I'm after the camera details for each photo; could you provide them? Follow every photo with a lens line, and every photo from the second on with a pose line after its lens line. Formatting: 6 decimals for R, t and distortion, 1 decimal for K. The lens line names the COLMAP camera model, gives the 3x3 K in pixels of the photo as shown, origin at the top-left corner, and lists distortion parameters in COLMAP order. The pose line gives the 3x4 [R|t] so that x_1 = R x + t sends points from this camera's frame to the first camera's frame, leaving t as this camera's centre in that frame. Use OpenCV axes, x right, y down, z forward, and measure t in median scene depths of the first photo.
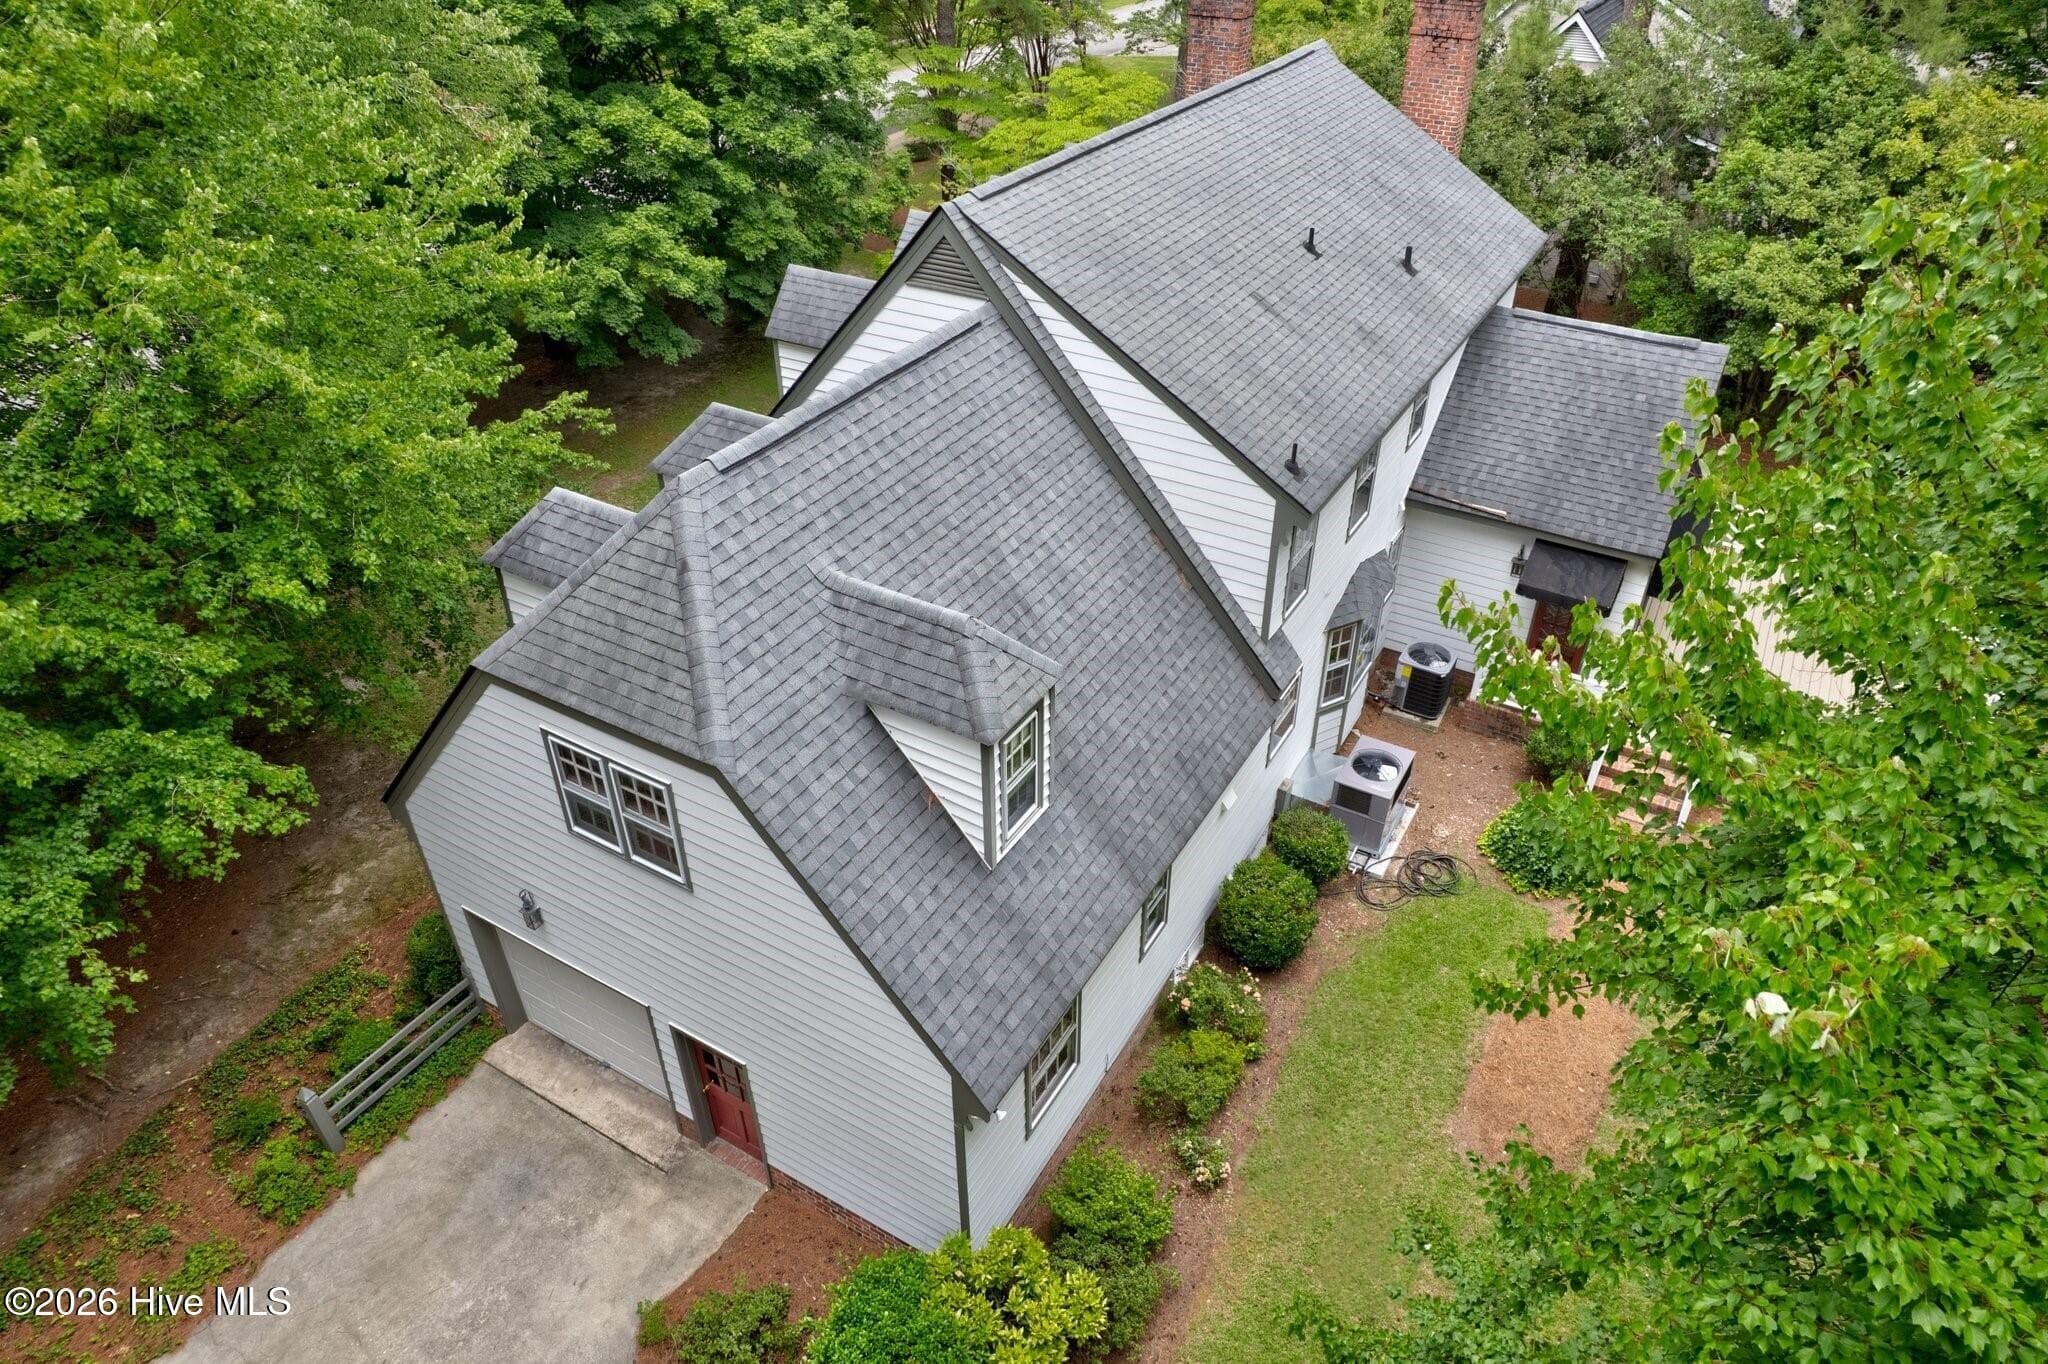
lens RADIAL K [[1311.8, 0, 1024.0], [0, 1311.8, 682.0], [0, 0, 1]] dist [-0.067387, 0.056869]
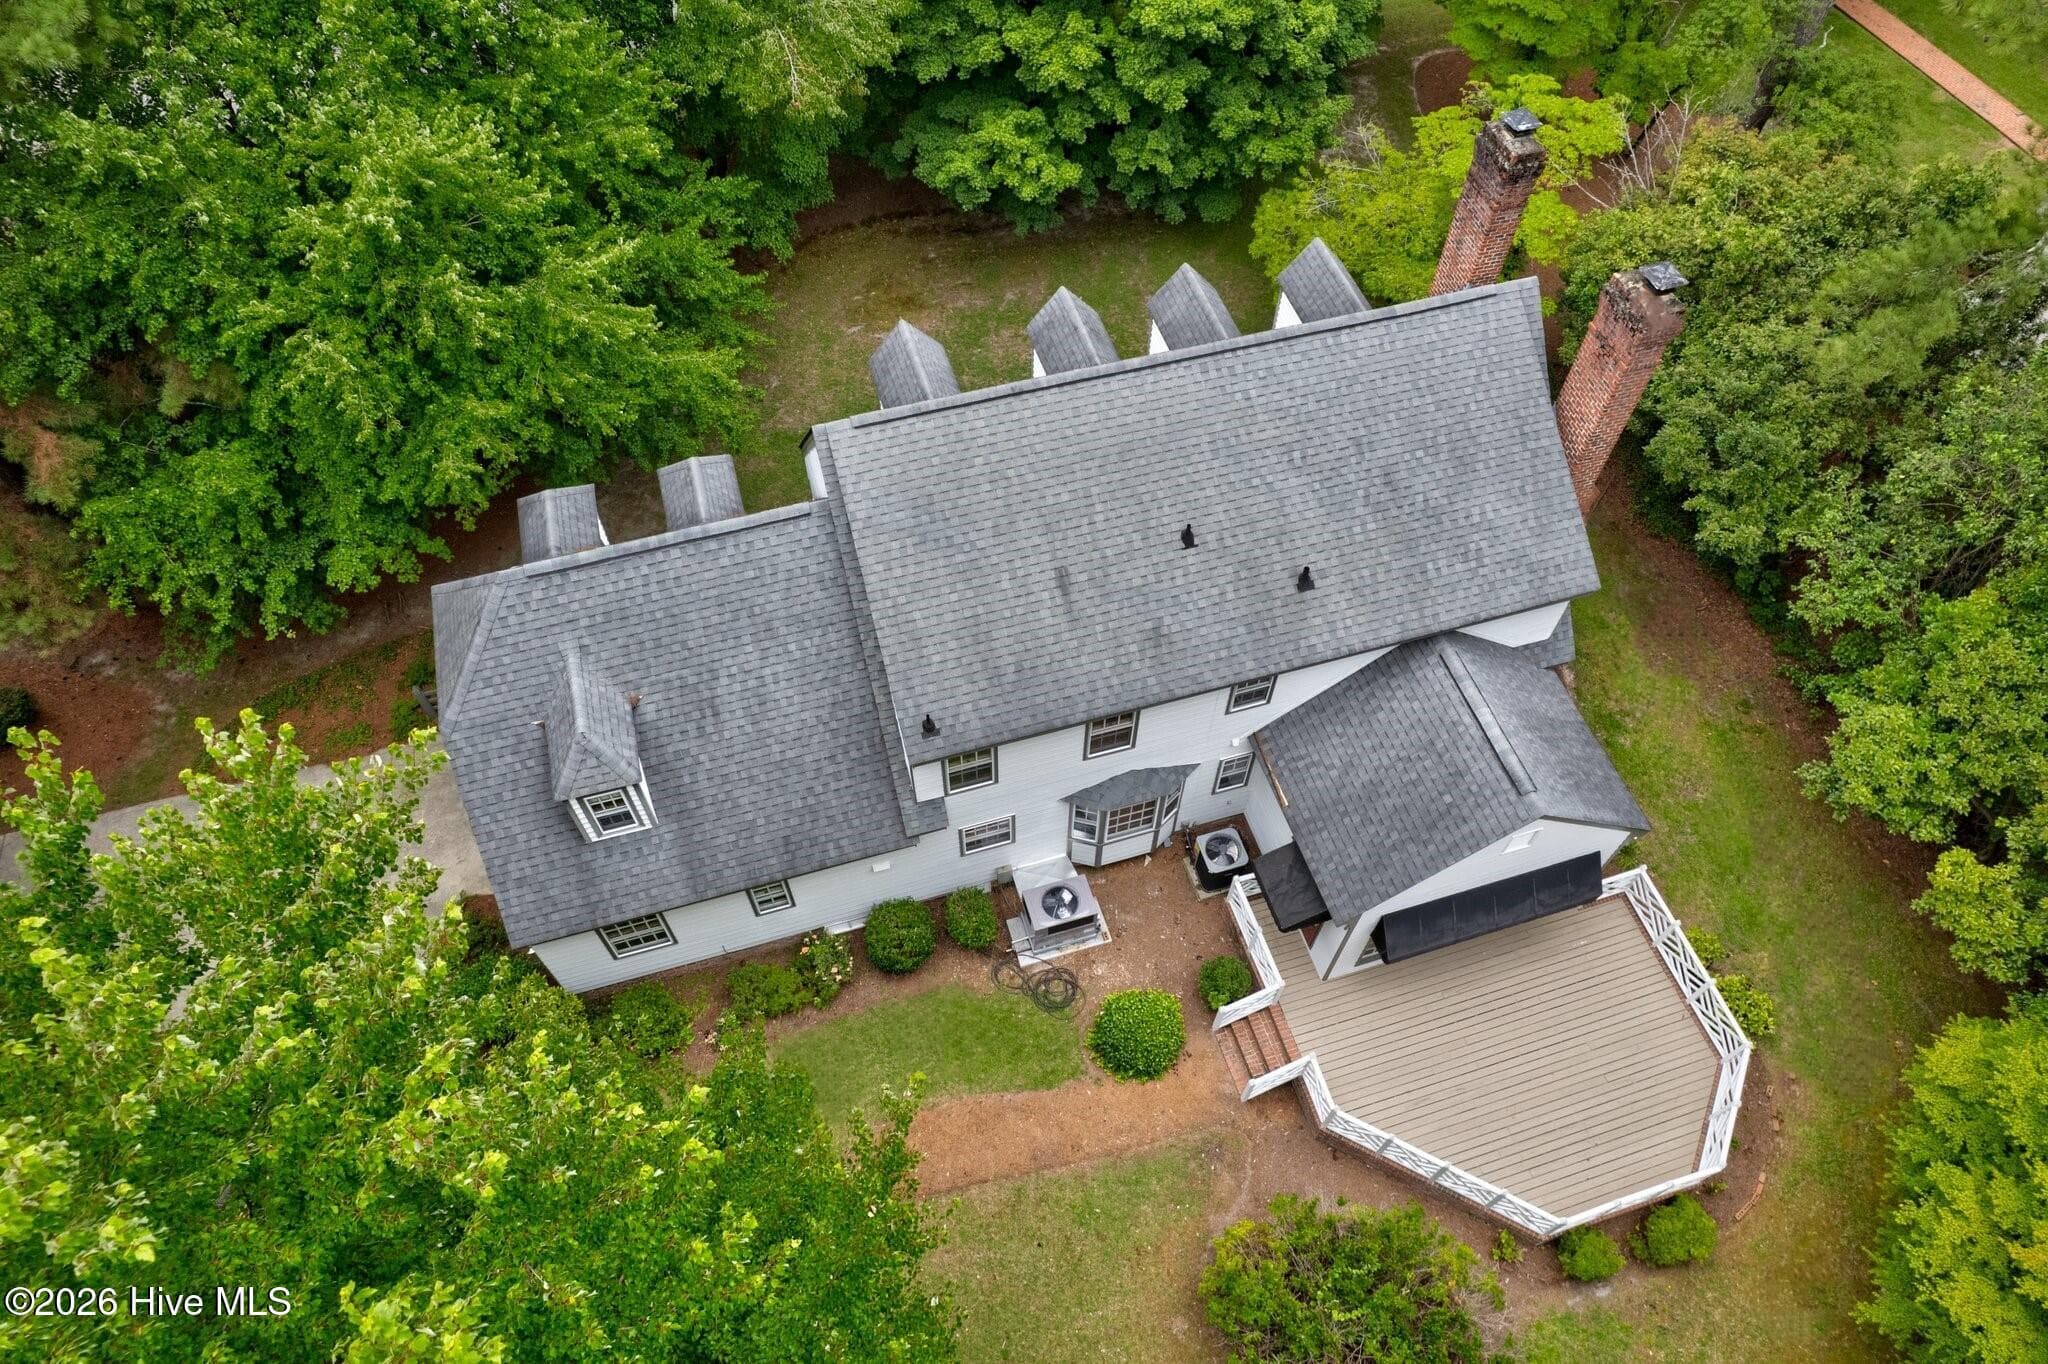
lens RADIAL K [[1320.8, 0, 1024.0], [0, 1320.8, 682.0], [0, 0, 1]] dist [-0.046469, -0.000804]
pose [[0.734053, 0.567544, -0.372907, 0.566893], [-0.399349, 0.804905, 0.438917, -0.624762], [0.549260, -0.173268, 0.817491, -0.043464]]
